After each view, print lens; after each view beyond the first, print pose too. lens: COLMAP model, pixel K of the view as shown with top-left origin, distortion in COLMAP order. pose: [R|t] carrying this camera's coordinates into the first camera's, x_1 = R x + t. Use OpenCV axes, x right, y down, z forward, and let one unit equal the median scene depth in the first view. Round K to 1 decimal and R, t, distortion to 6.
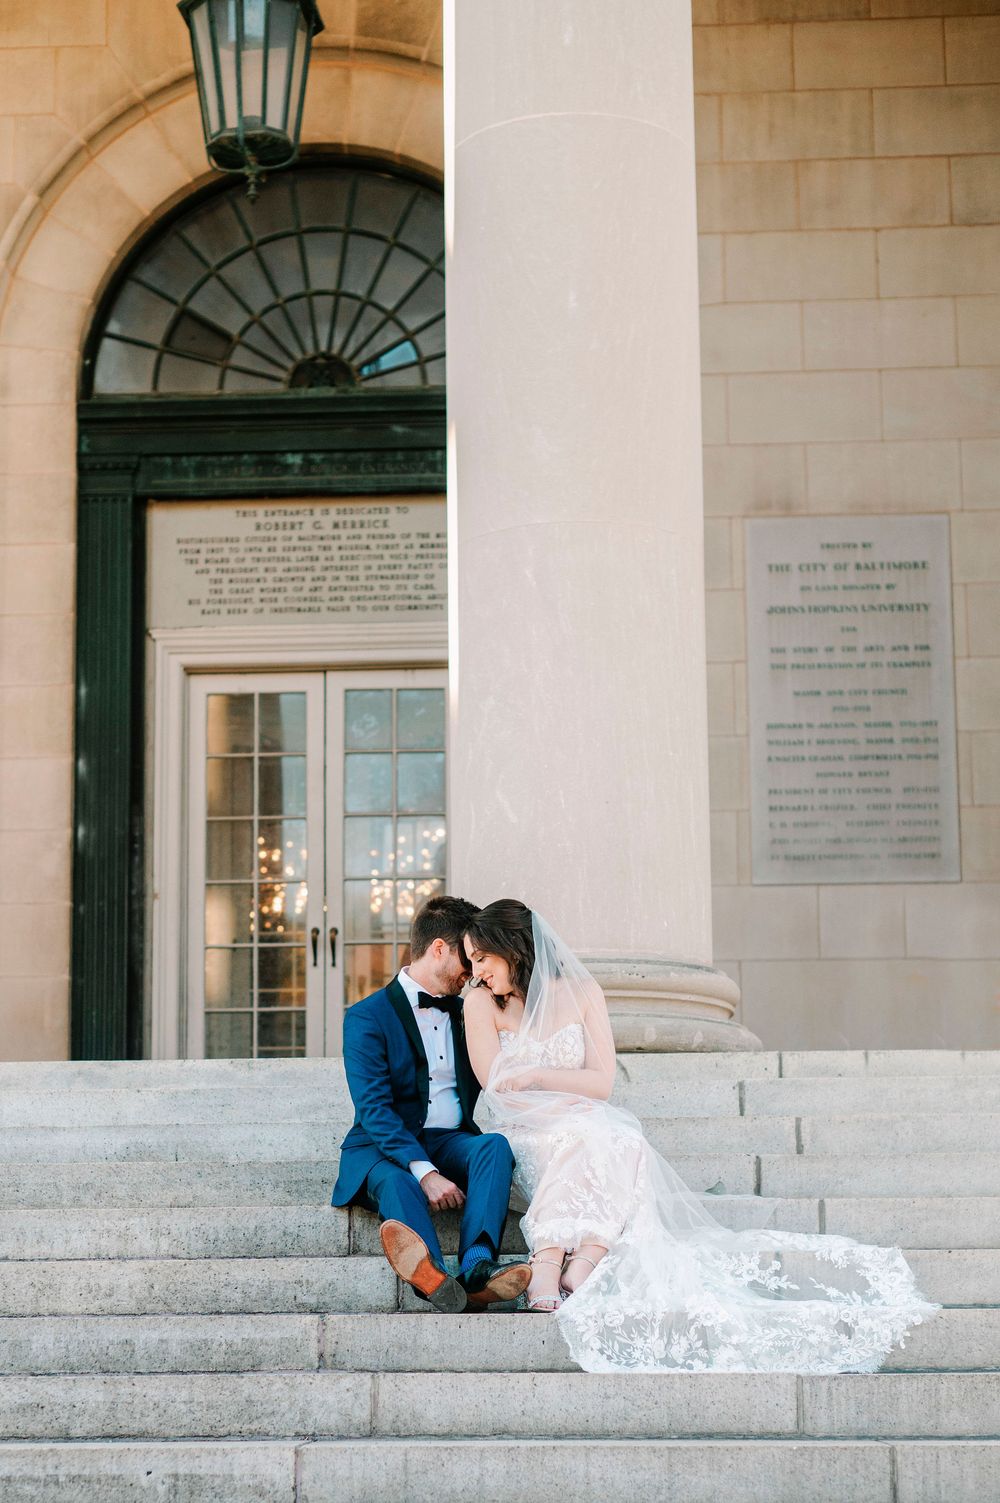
lens RADIAL K [[2852.1, 0, 497.5], [0, 2852.1, 921.7], [0, 0, 1]] dist [-0.006863, 0.071247]
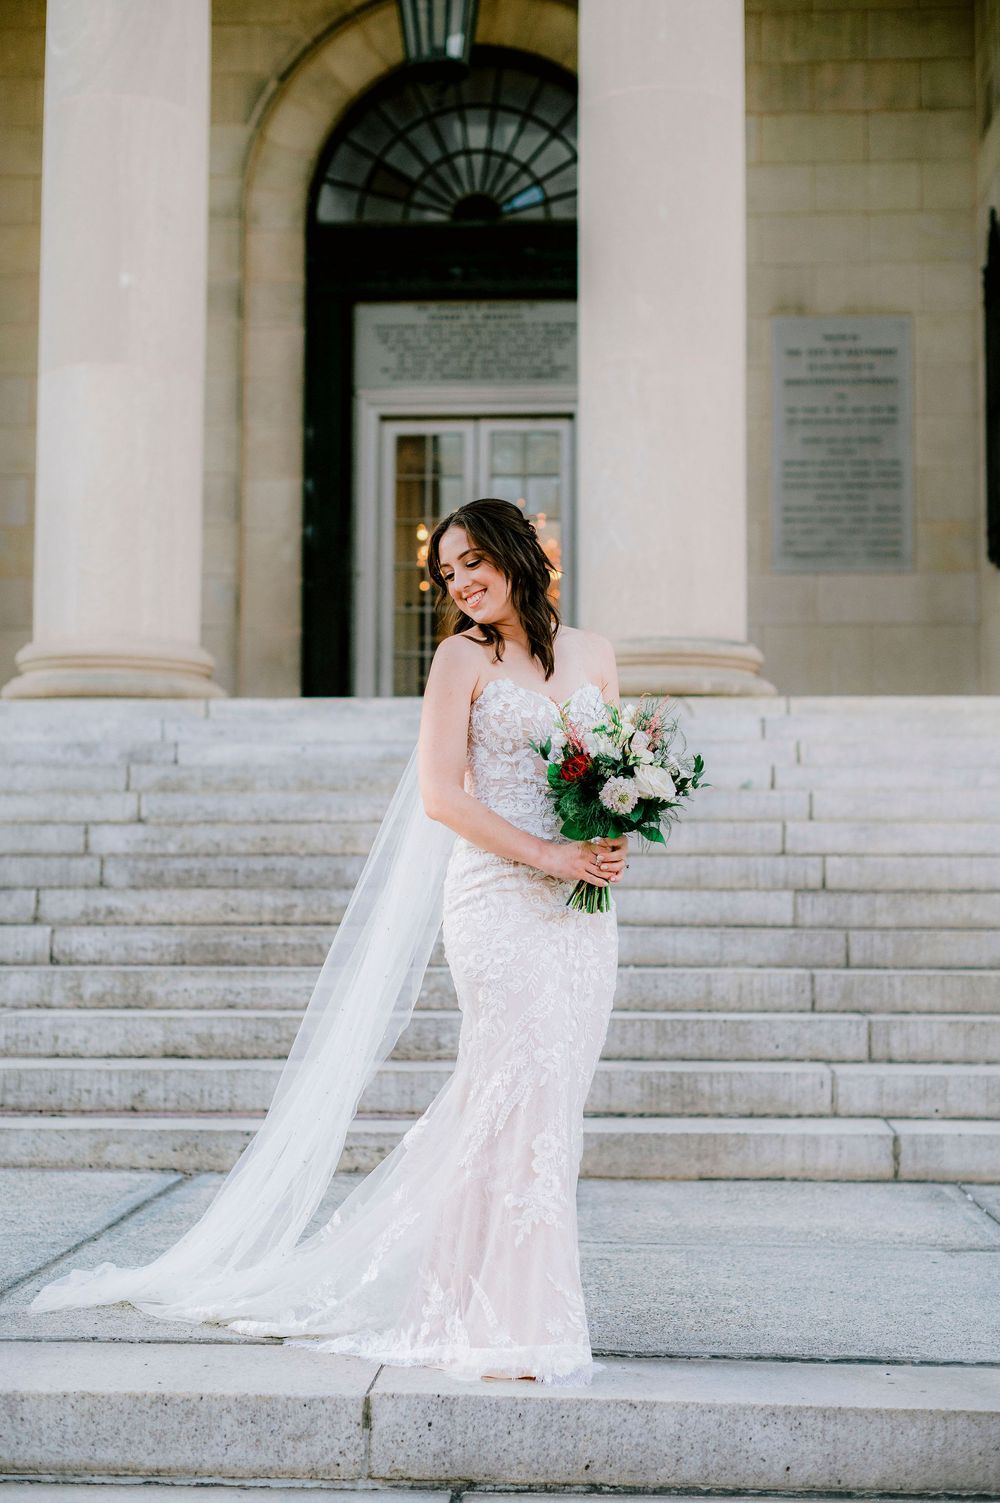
lens RADIAL K [[2216.8, 0, 547.1], [0, 2216.8, 753.7], [0, 0, 1]] dist [-0.014778, 0.097348]
pose [[0.999894, 0.011493, -0.008940, -0.013136], [-0.010698, 0.996379, 0.084348, -0.014510], [0.009877, -0.084244, 0.996396, -0.130525]]
